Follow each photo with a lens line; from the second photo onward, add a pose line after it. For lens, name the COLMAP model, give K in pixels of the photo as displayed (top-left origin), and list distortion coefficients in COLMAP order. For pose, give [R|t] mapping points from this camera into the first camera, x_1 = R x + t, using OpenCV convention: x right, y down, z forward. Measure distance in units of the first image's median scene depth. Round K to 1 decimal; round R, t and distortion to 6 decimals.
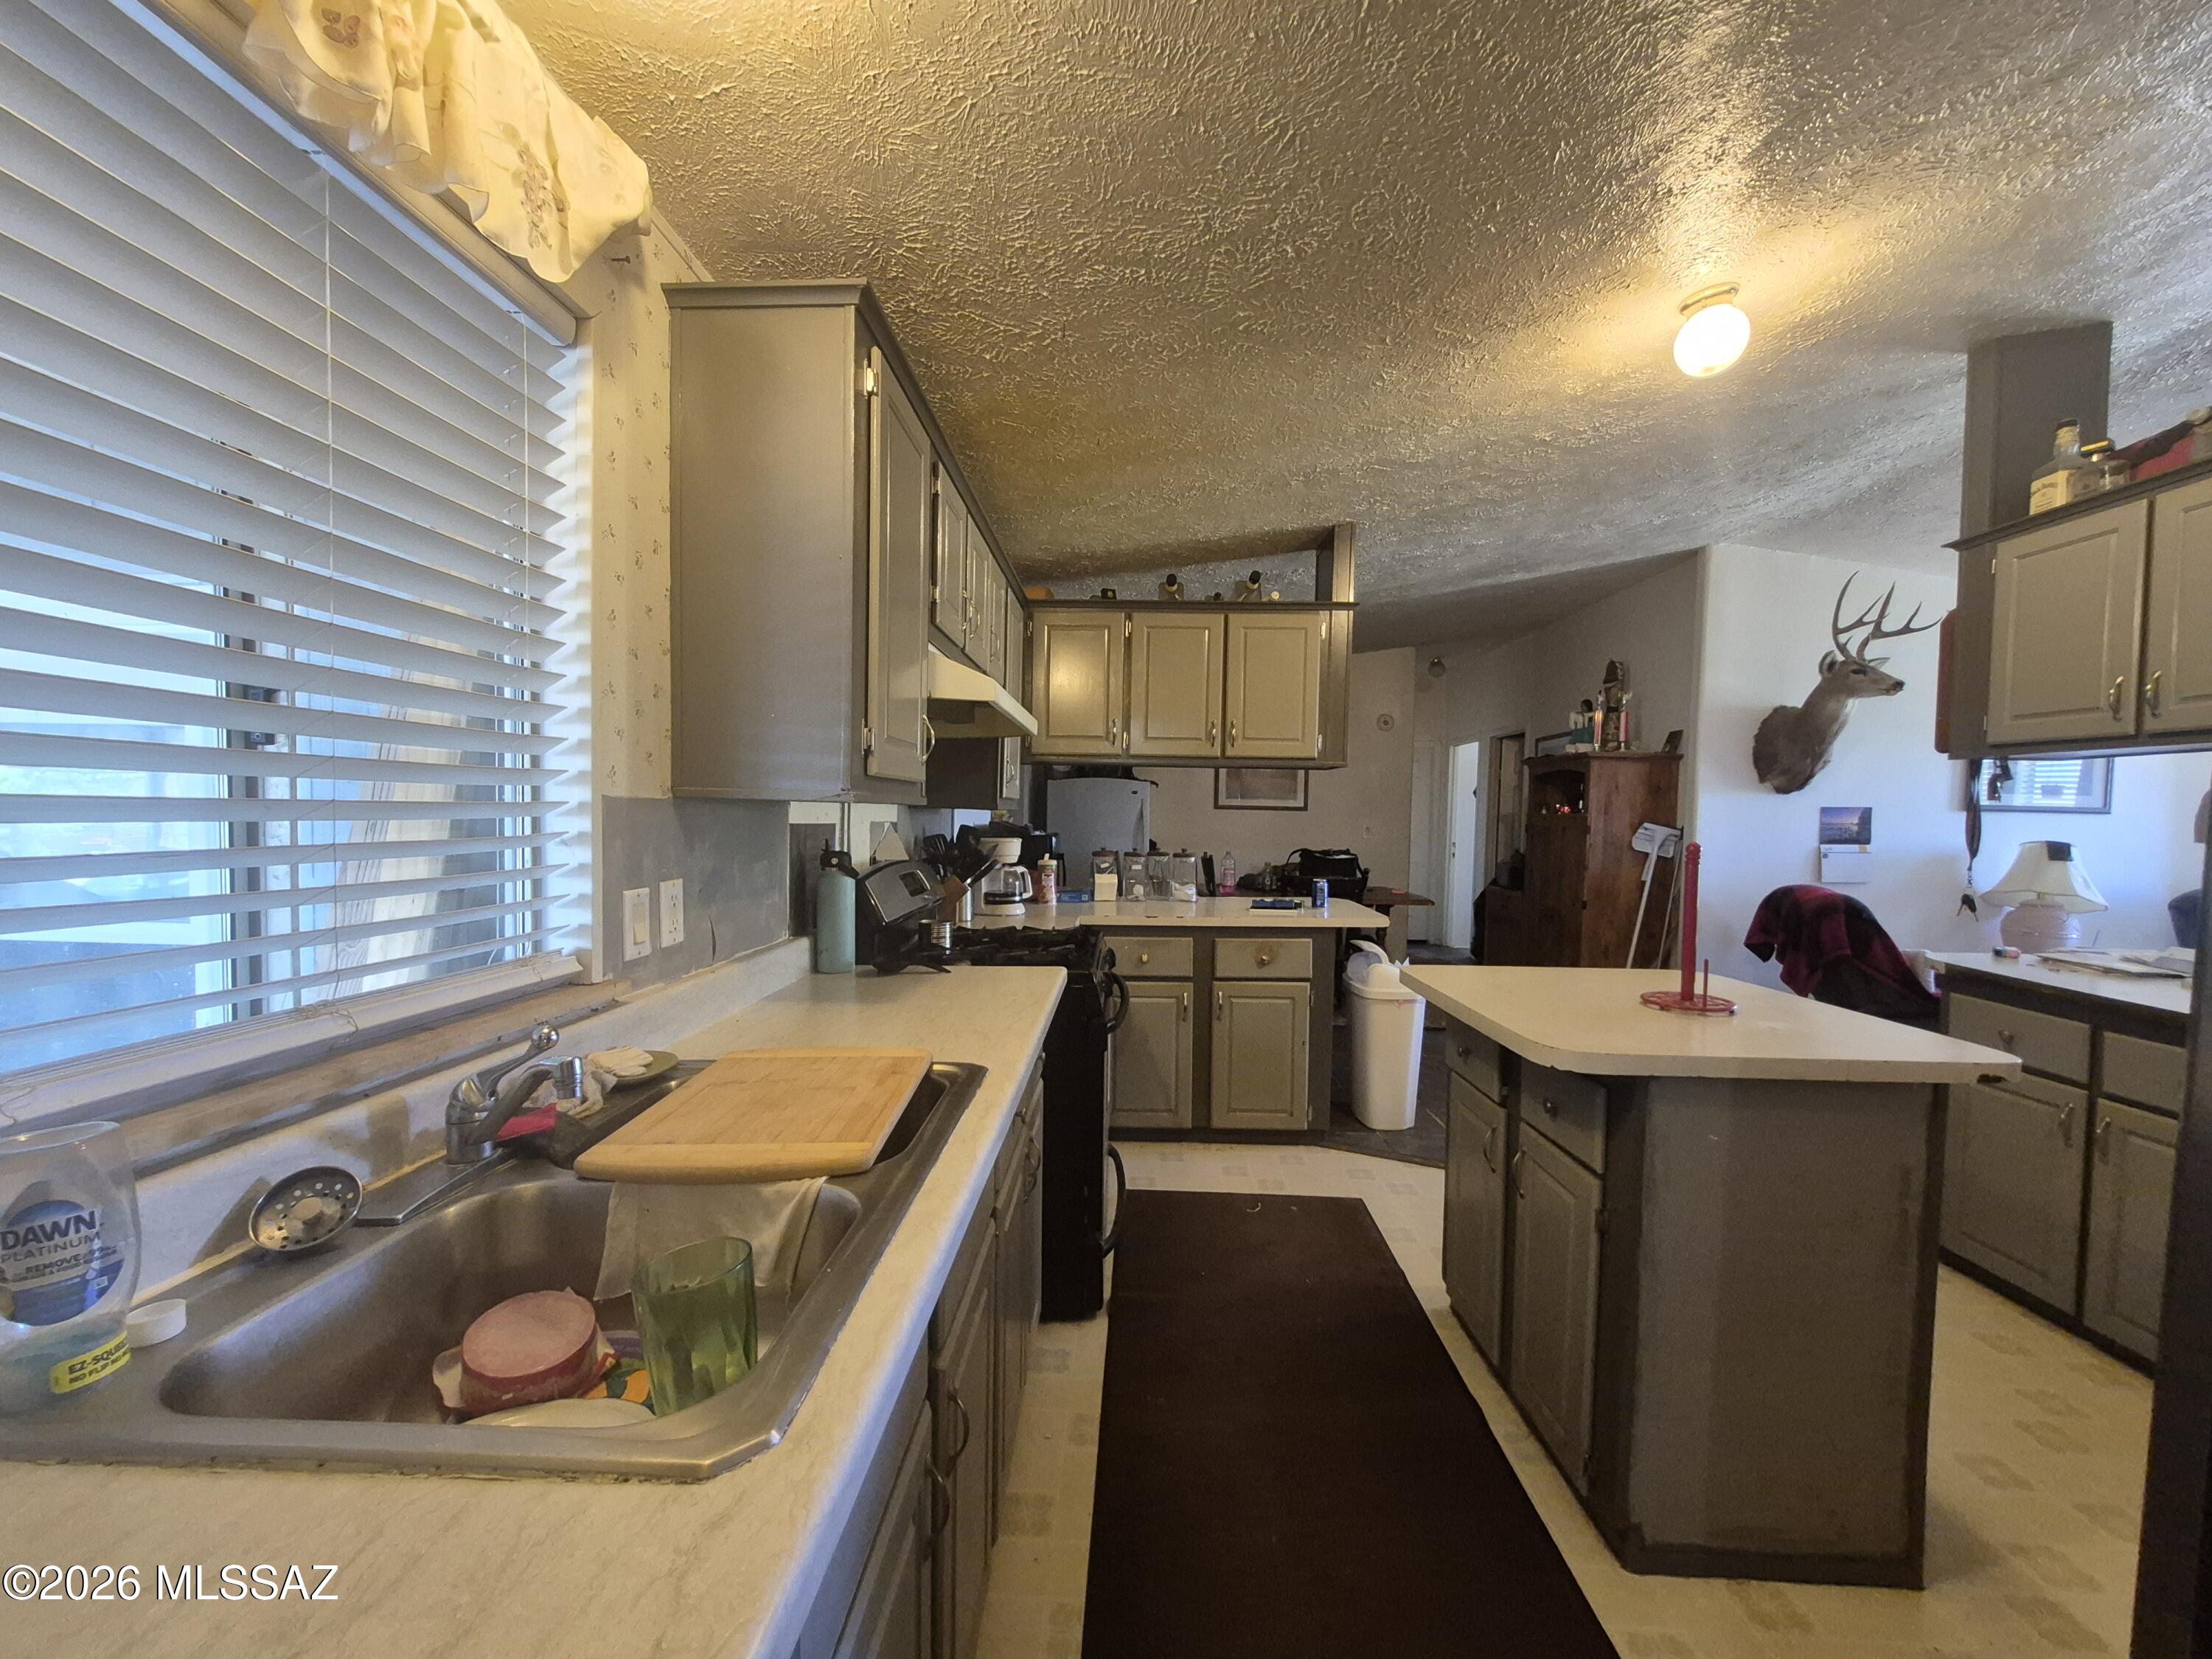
lens RADIAL K [[865.3, 0, 1095.5], [0, 865.3, 838.4], [0, 0, 1]] dist [0.002372, -0.002563]
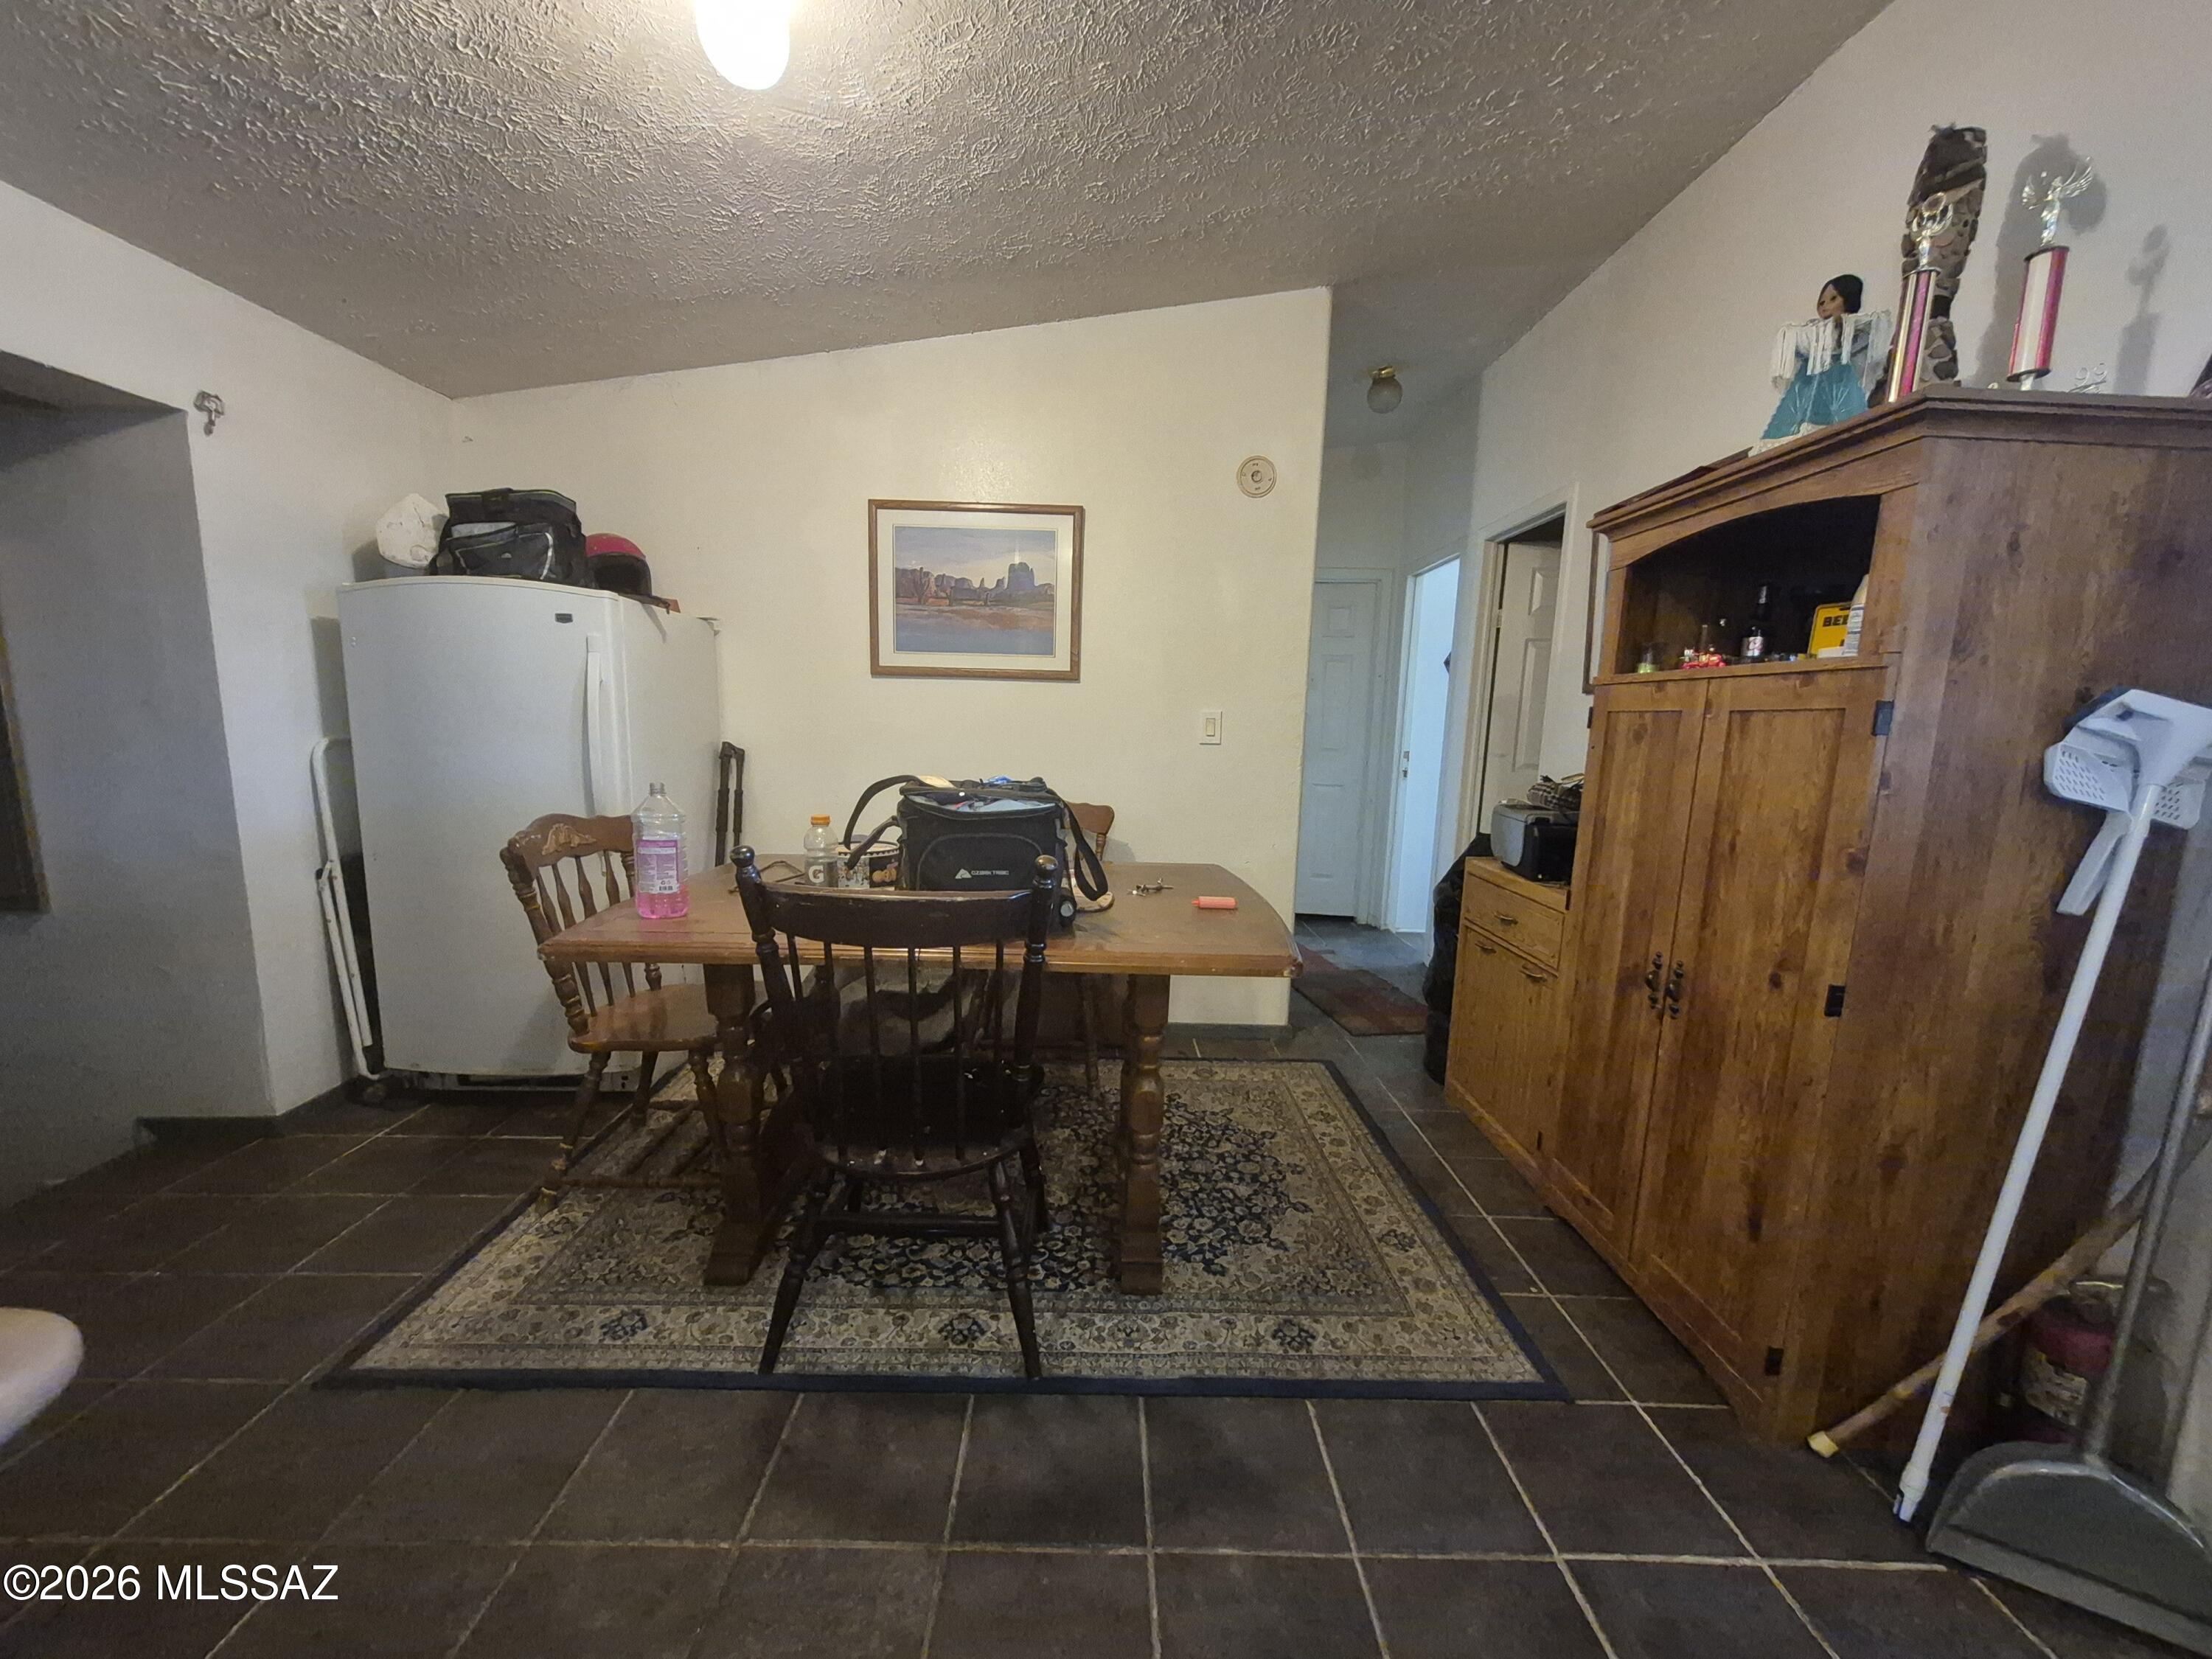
lens RADIAL K [[865.3, 0, 1101.6], [0, 865.3, 846.7], [0, 0, 1]] dist [0.002372, -0.002563]
pose [[0.999143, 0.000604, 0.041385, 0.481781], [-0.005646, 0.992538, 0.121806, -0.002613], [-0.041003, -0.121935, 0.991691, 1.104148]]
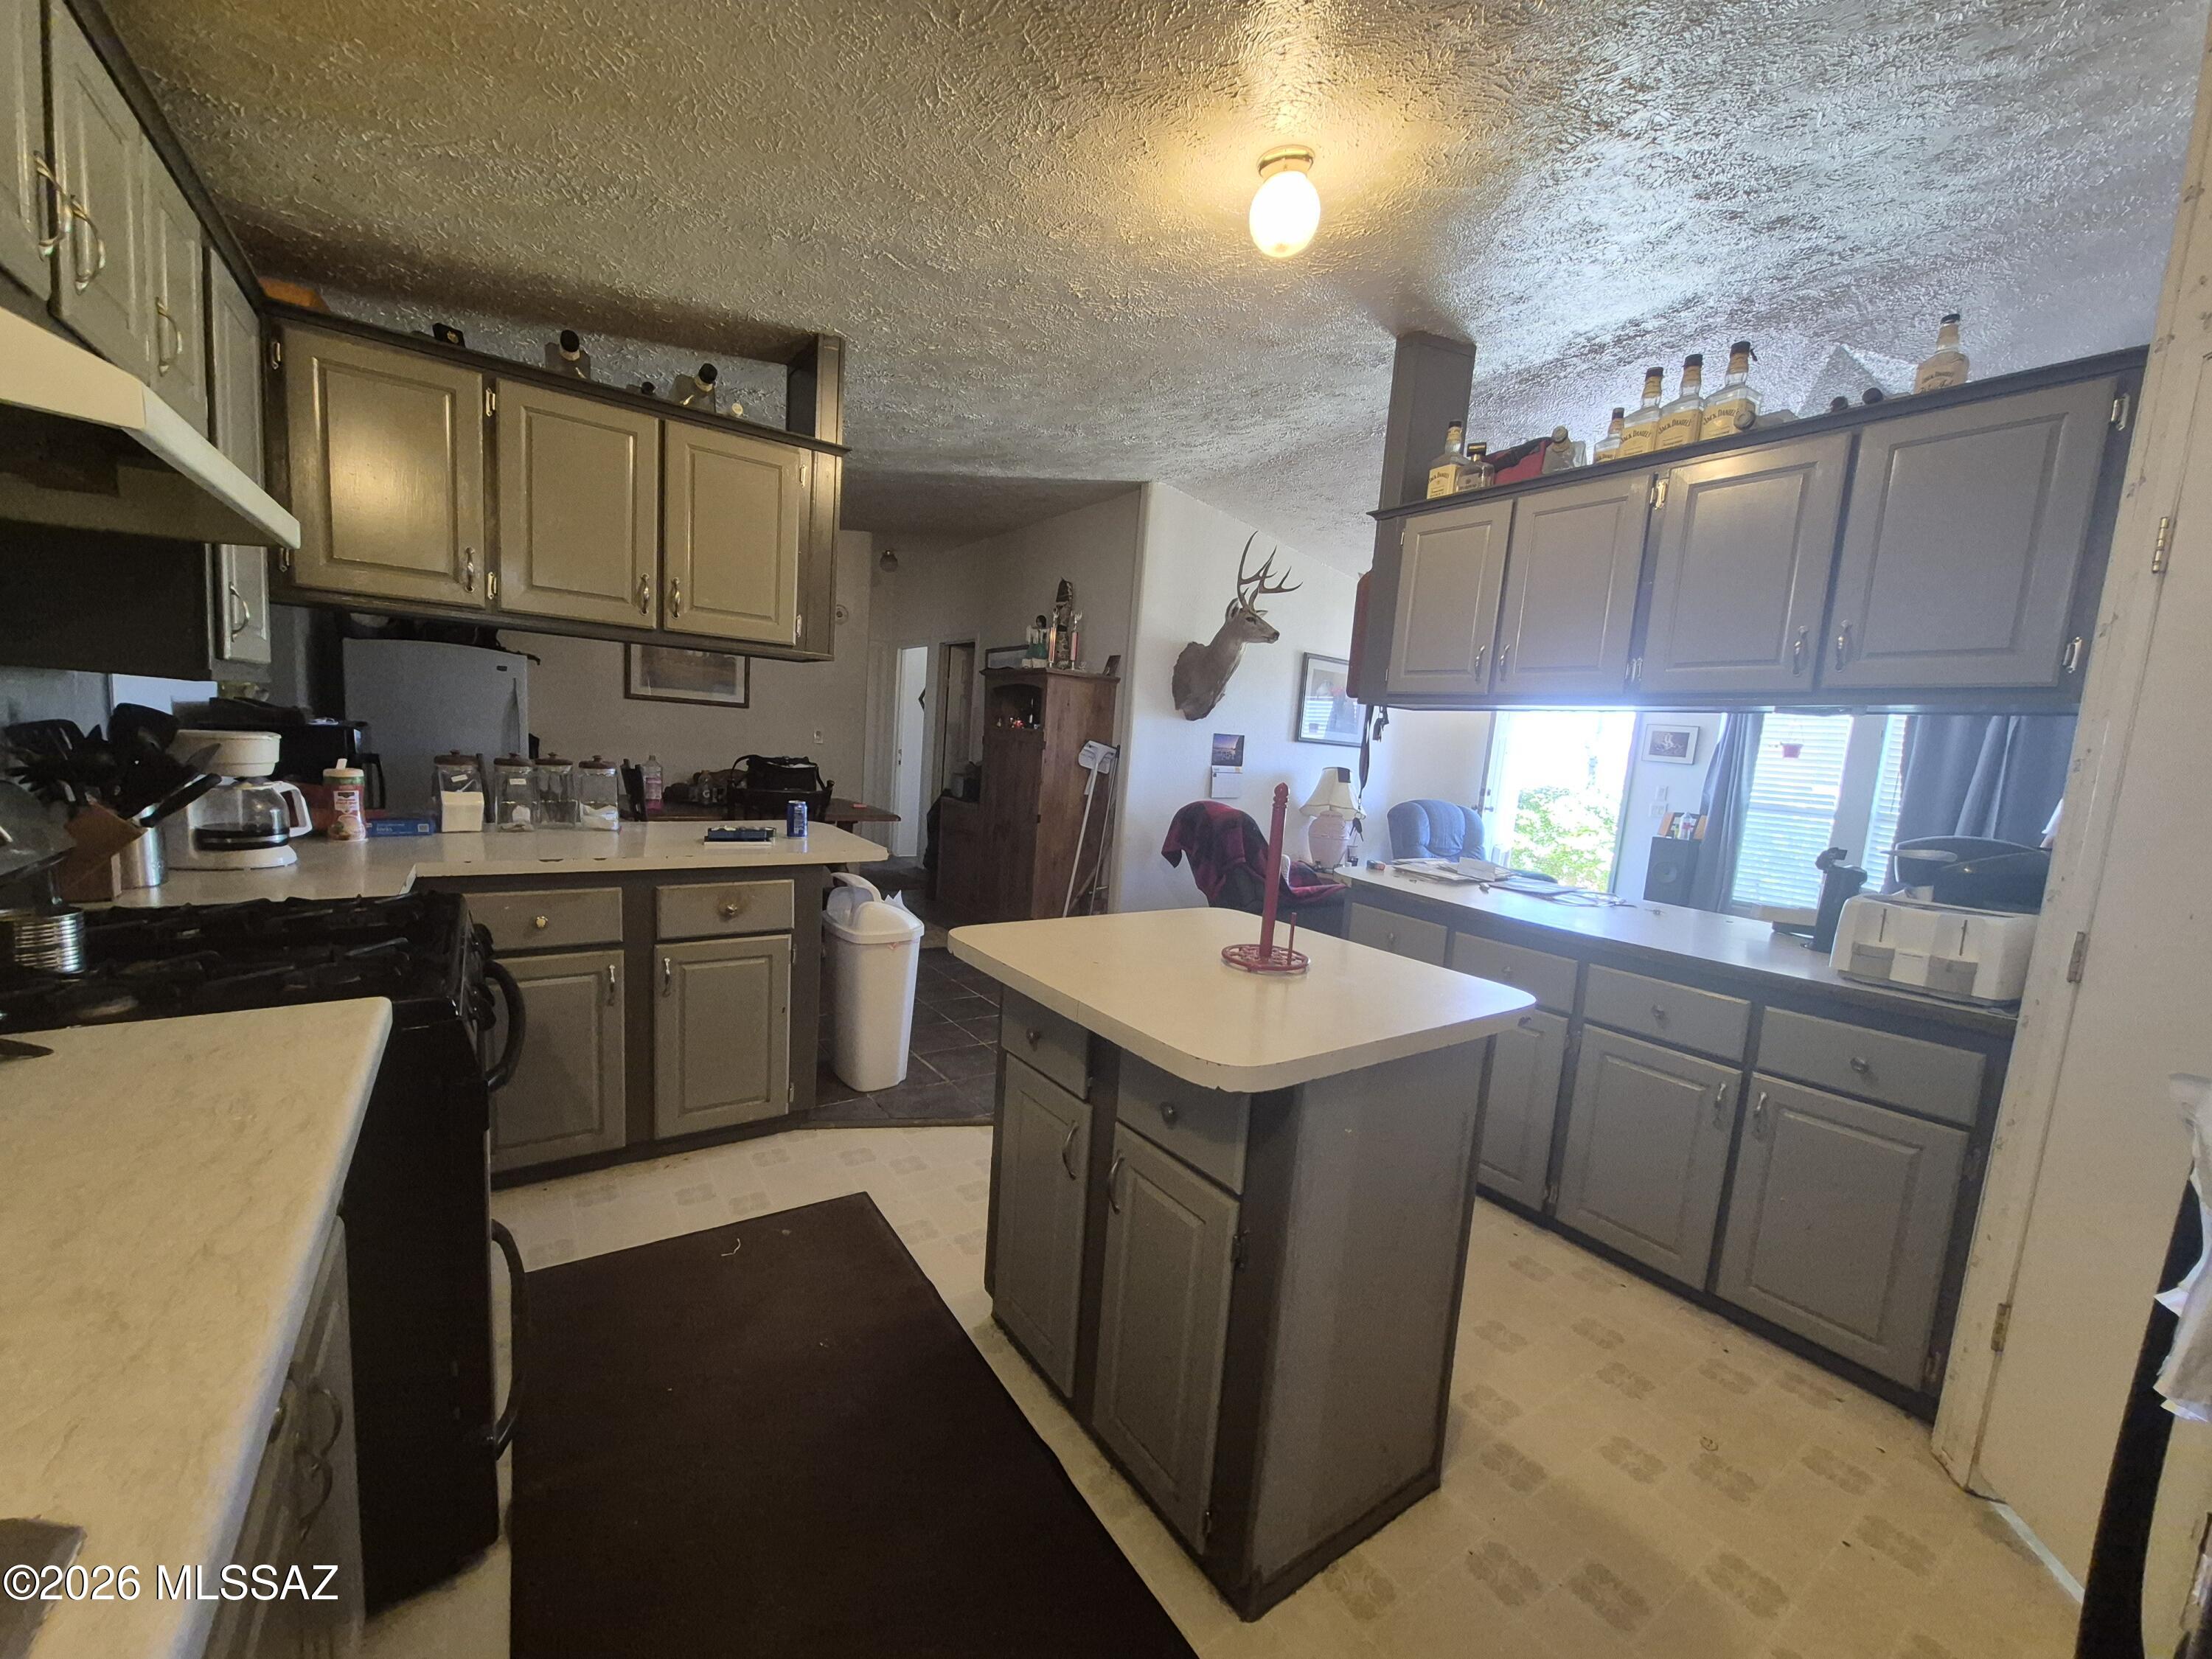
lens RADIAL K [[865.3, 0, 1100.7], [0, 865.3, 850.2], [0, 0, 1]] dist [0.002372, -0.002563]
pose [[0.794446, -0.037689, 0.606164, -0.003611], [-0.041272, 0.992415, 0.115796, -0.012057], [-0.605930, -0.117011, 0.786865, 0.205825]]
